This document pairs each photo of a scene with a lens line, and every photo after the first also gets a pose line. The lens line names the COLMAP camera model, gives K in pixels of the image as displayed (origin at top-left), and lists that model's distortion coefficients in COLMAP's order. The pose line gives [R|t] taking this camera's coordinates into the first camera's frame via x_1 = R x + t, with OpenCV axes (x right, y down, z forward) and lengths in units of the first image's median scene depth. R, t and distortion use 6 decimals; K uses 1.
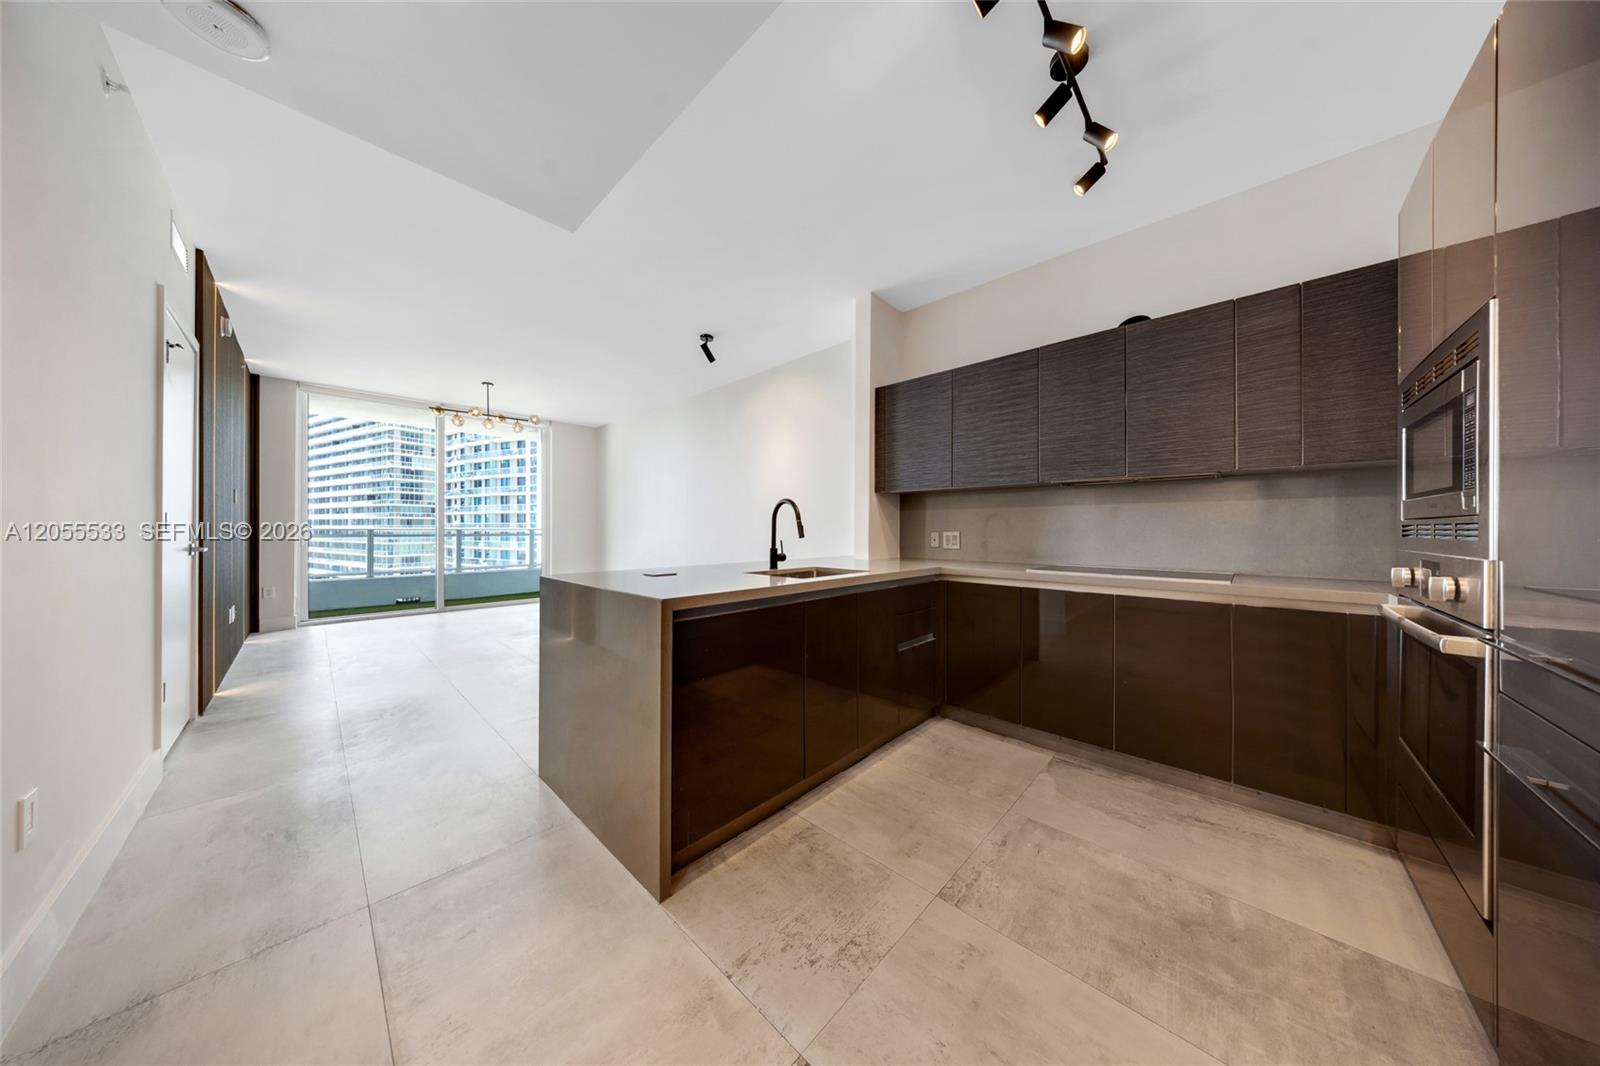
lens RADIAL K [[474.5, 0, 792.9], [0, 474.5, 525.8], [0, 0, 1]] dist [-0.002076, -0.000977]
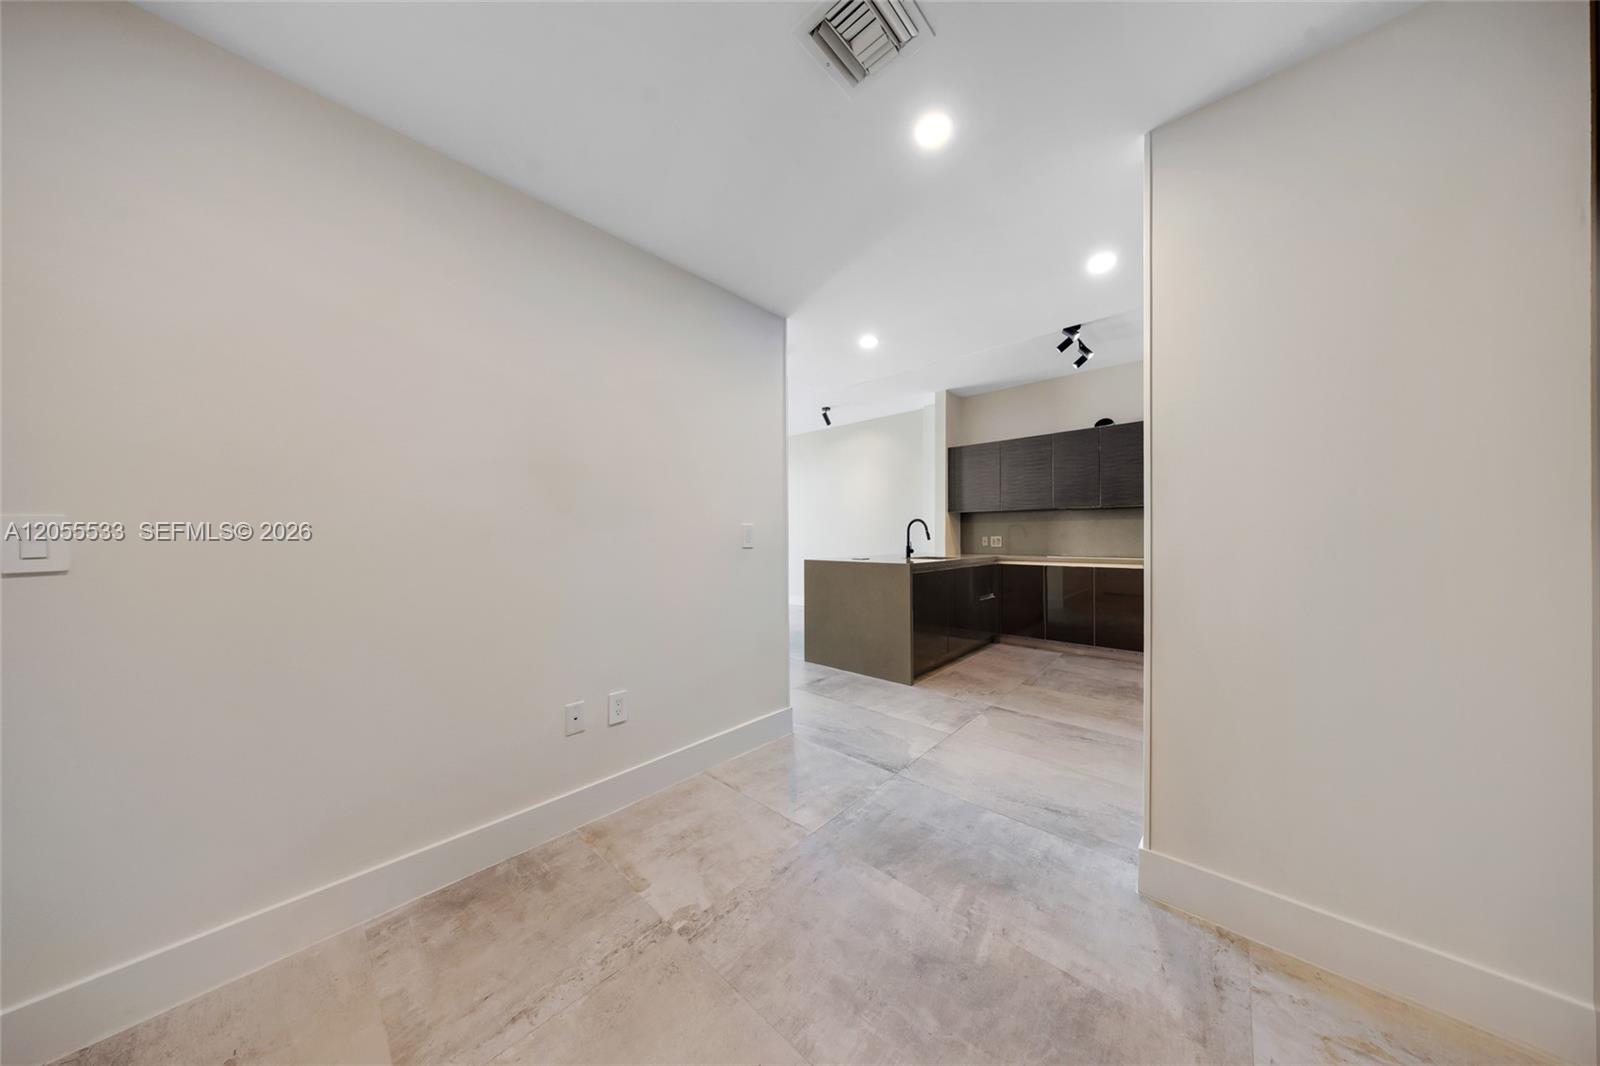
lens RADIAL K [[474.5, 0, 786.7], [0, 474.5, 532.8], [0, 0, 1]] dist [-0.002076, -0.000977]
pose [[0.999905, -0.009227, 0.010250, -0.532986], [0.009231, 0.999957, -0.000283, -0.006712], [-0.010247, 0.000378, 0.999947, -0.827221]]
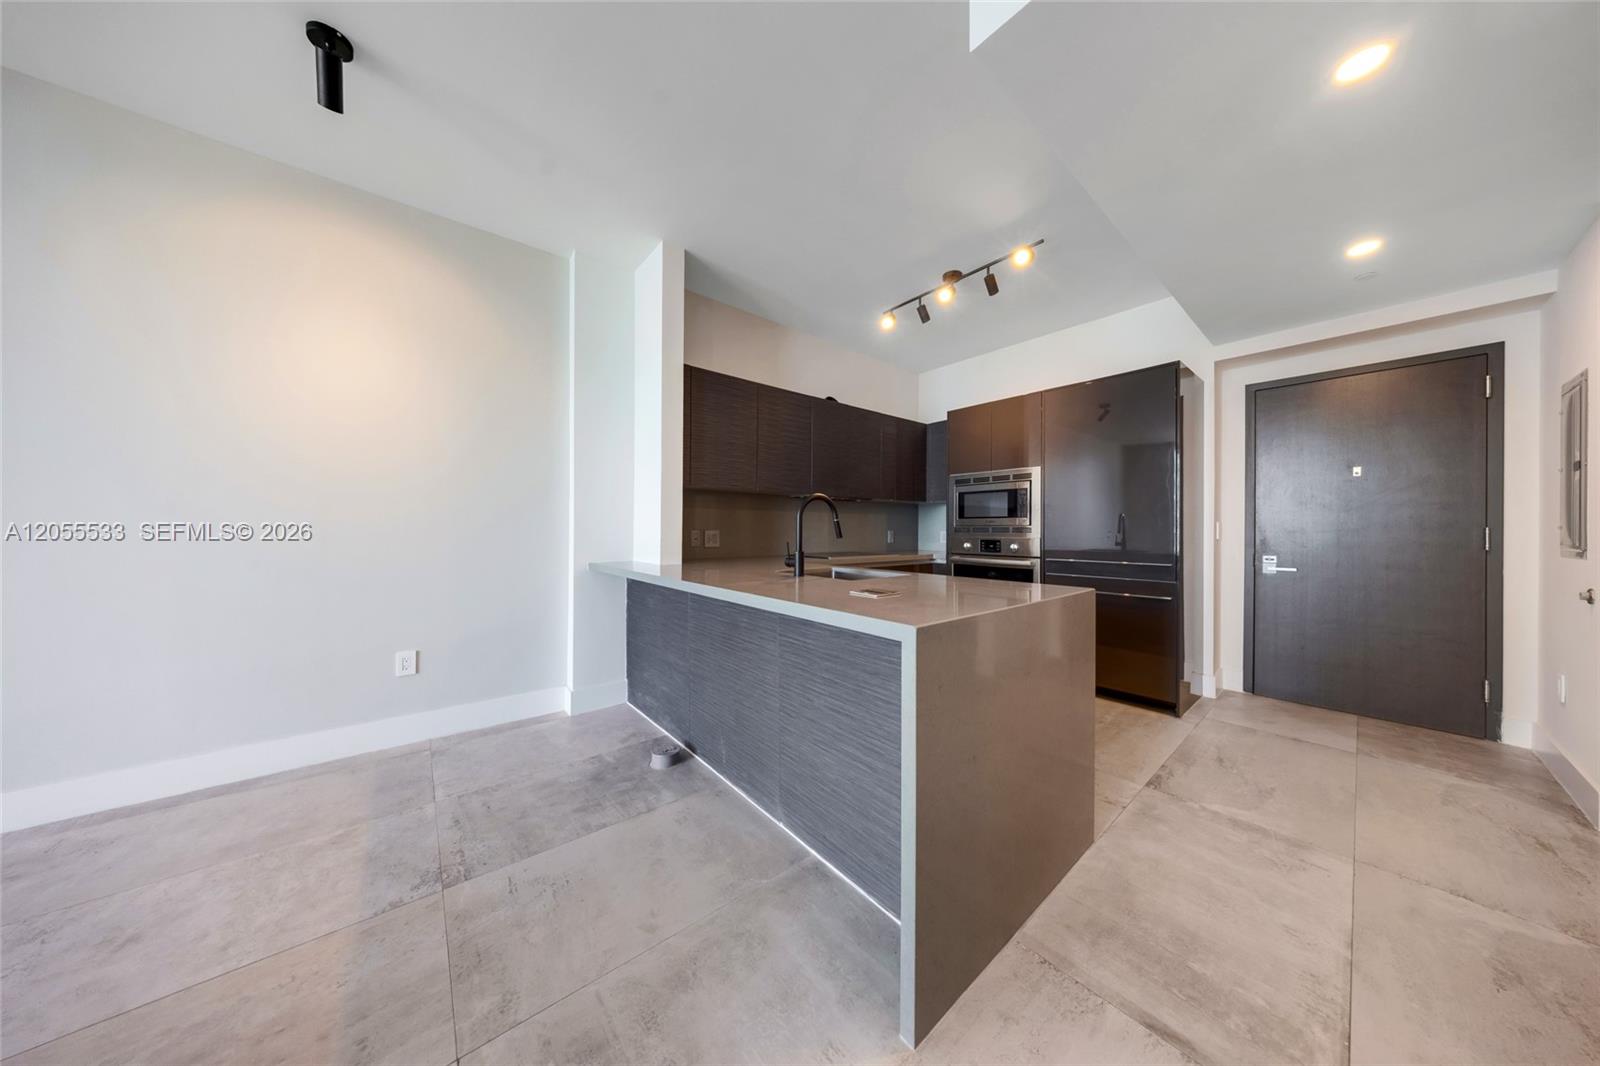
lens RADIAL K [[474.5, 0, 803.9], [0, 474.5, 529.5], [0, 0, 1]] dist [-0.002076, -0.000977]
pose [[0.101909, -0.004662, 0.994783, -0.861208], [-0.006386, 0.999965, 0.005340, 0.003187], [-0.994773, -0.006897, 0.101876, 0.899477]]
